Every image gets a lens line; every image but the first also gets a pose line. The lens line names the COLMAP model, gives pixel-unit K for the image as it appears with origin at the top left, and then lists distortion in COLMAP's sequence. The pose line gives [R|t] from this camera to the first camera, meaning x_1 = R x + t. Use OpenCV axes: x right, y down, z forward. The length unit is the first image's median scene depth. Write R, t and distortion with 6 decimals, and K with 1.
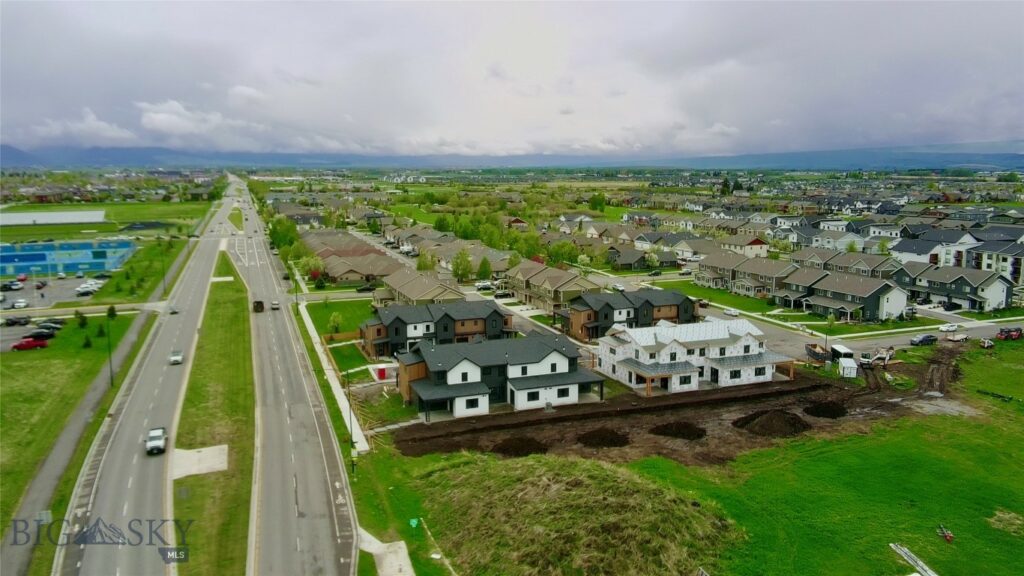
lens RADIAL K [[737.2, 0, 512.0], [0, 737.2, 288.0], [0, 0, 1]] dist [0.091309, -0.185420]
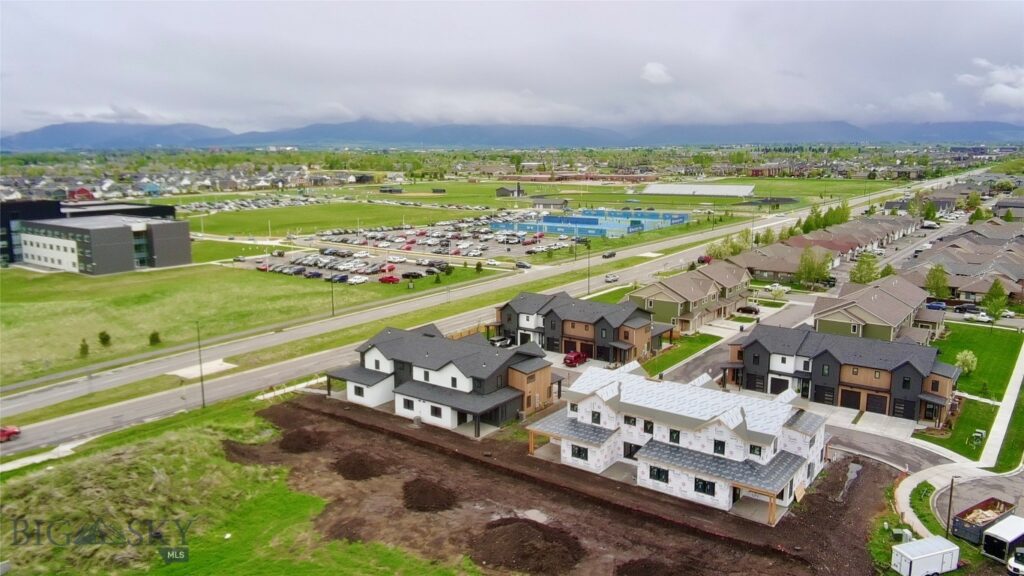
lens RADIAL K [[737.2, 0, 512.0], [0, 737.2, 288.0], [0, 0, 1]] dist [0.091309, -0.185420]
pose [[0.541743, 0.152057, -0.826676, 0.813533], [-0.125996, 0.987079, 0.098993, -0.097133], [0.831047, 0.050529, 0.553902, 0.596377]]
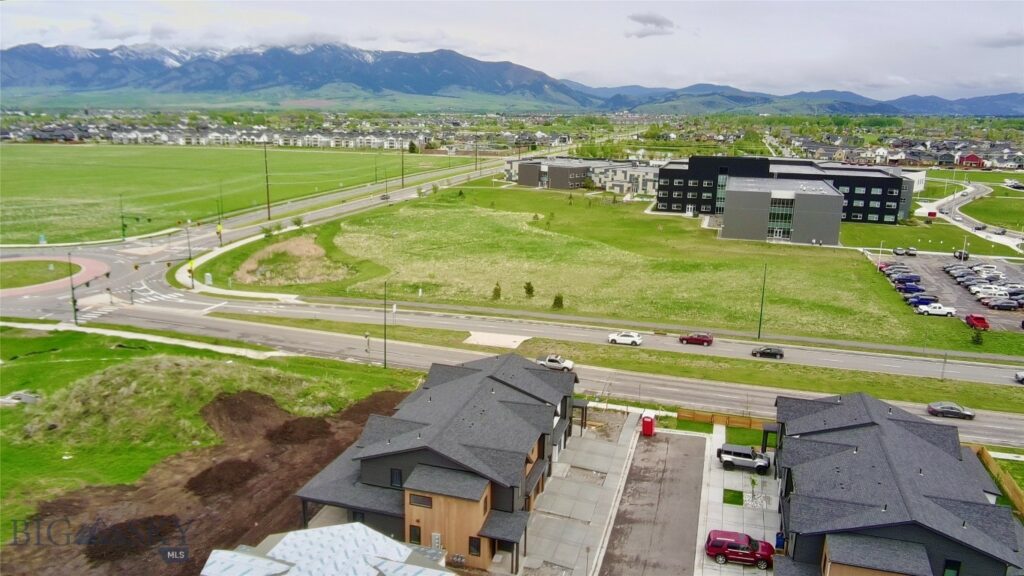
lens RADIAL K [[737.2, 0, 512.0], [0, 737.2, 288.0], [0, 0, 1]] dist [0.091309, -0.185420]
pose [[-0.611975, 0.179232, -0.770301, 0.435472], [-0.135062, 0.935990, 0.325085, -0.222599], [0.779260, 0.302982, -0.548595, 1.416248]]
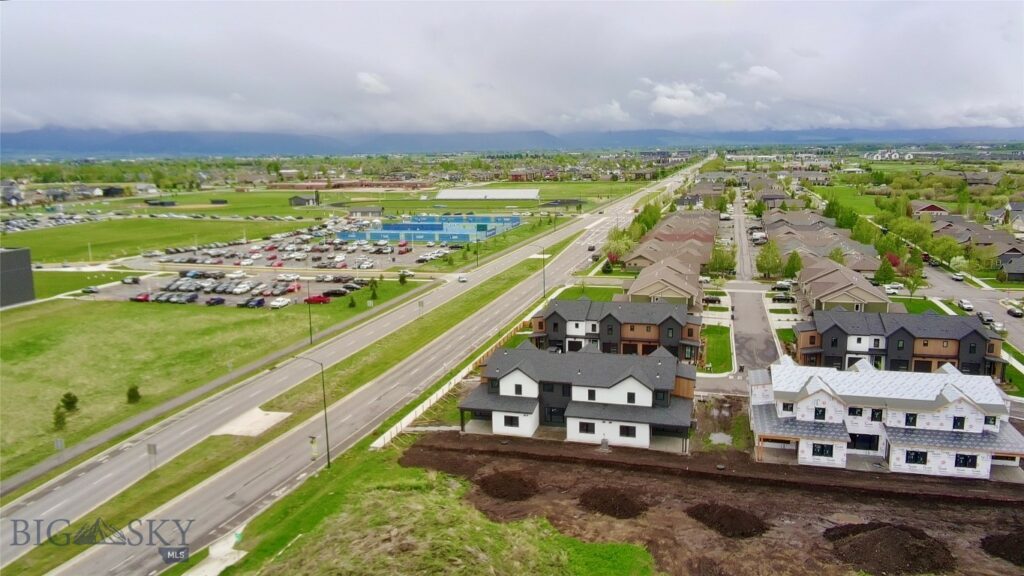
lens RADIAL K [[725.2, 0, 512.0], [0, 725.2, 288.0], [0, 0, 1]] dist [0.075834, -0.165646]
pose [[0.807410, 0.095583, -0.582197, 0.414775], [-0.077876, 0.995421, 0.055423, -0.046060], [0.584828, 0.000590, 0.811157, 0.293884]]
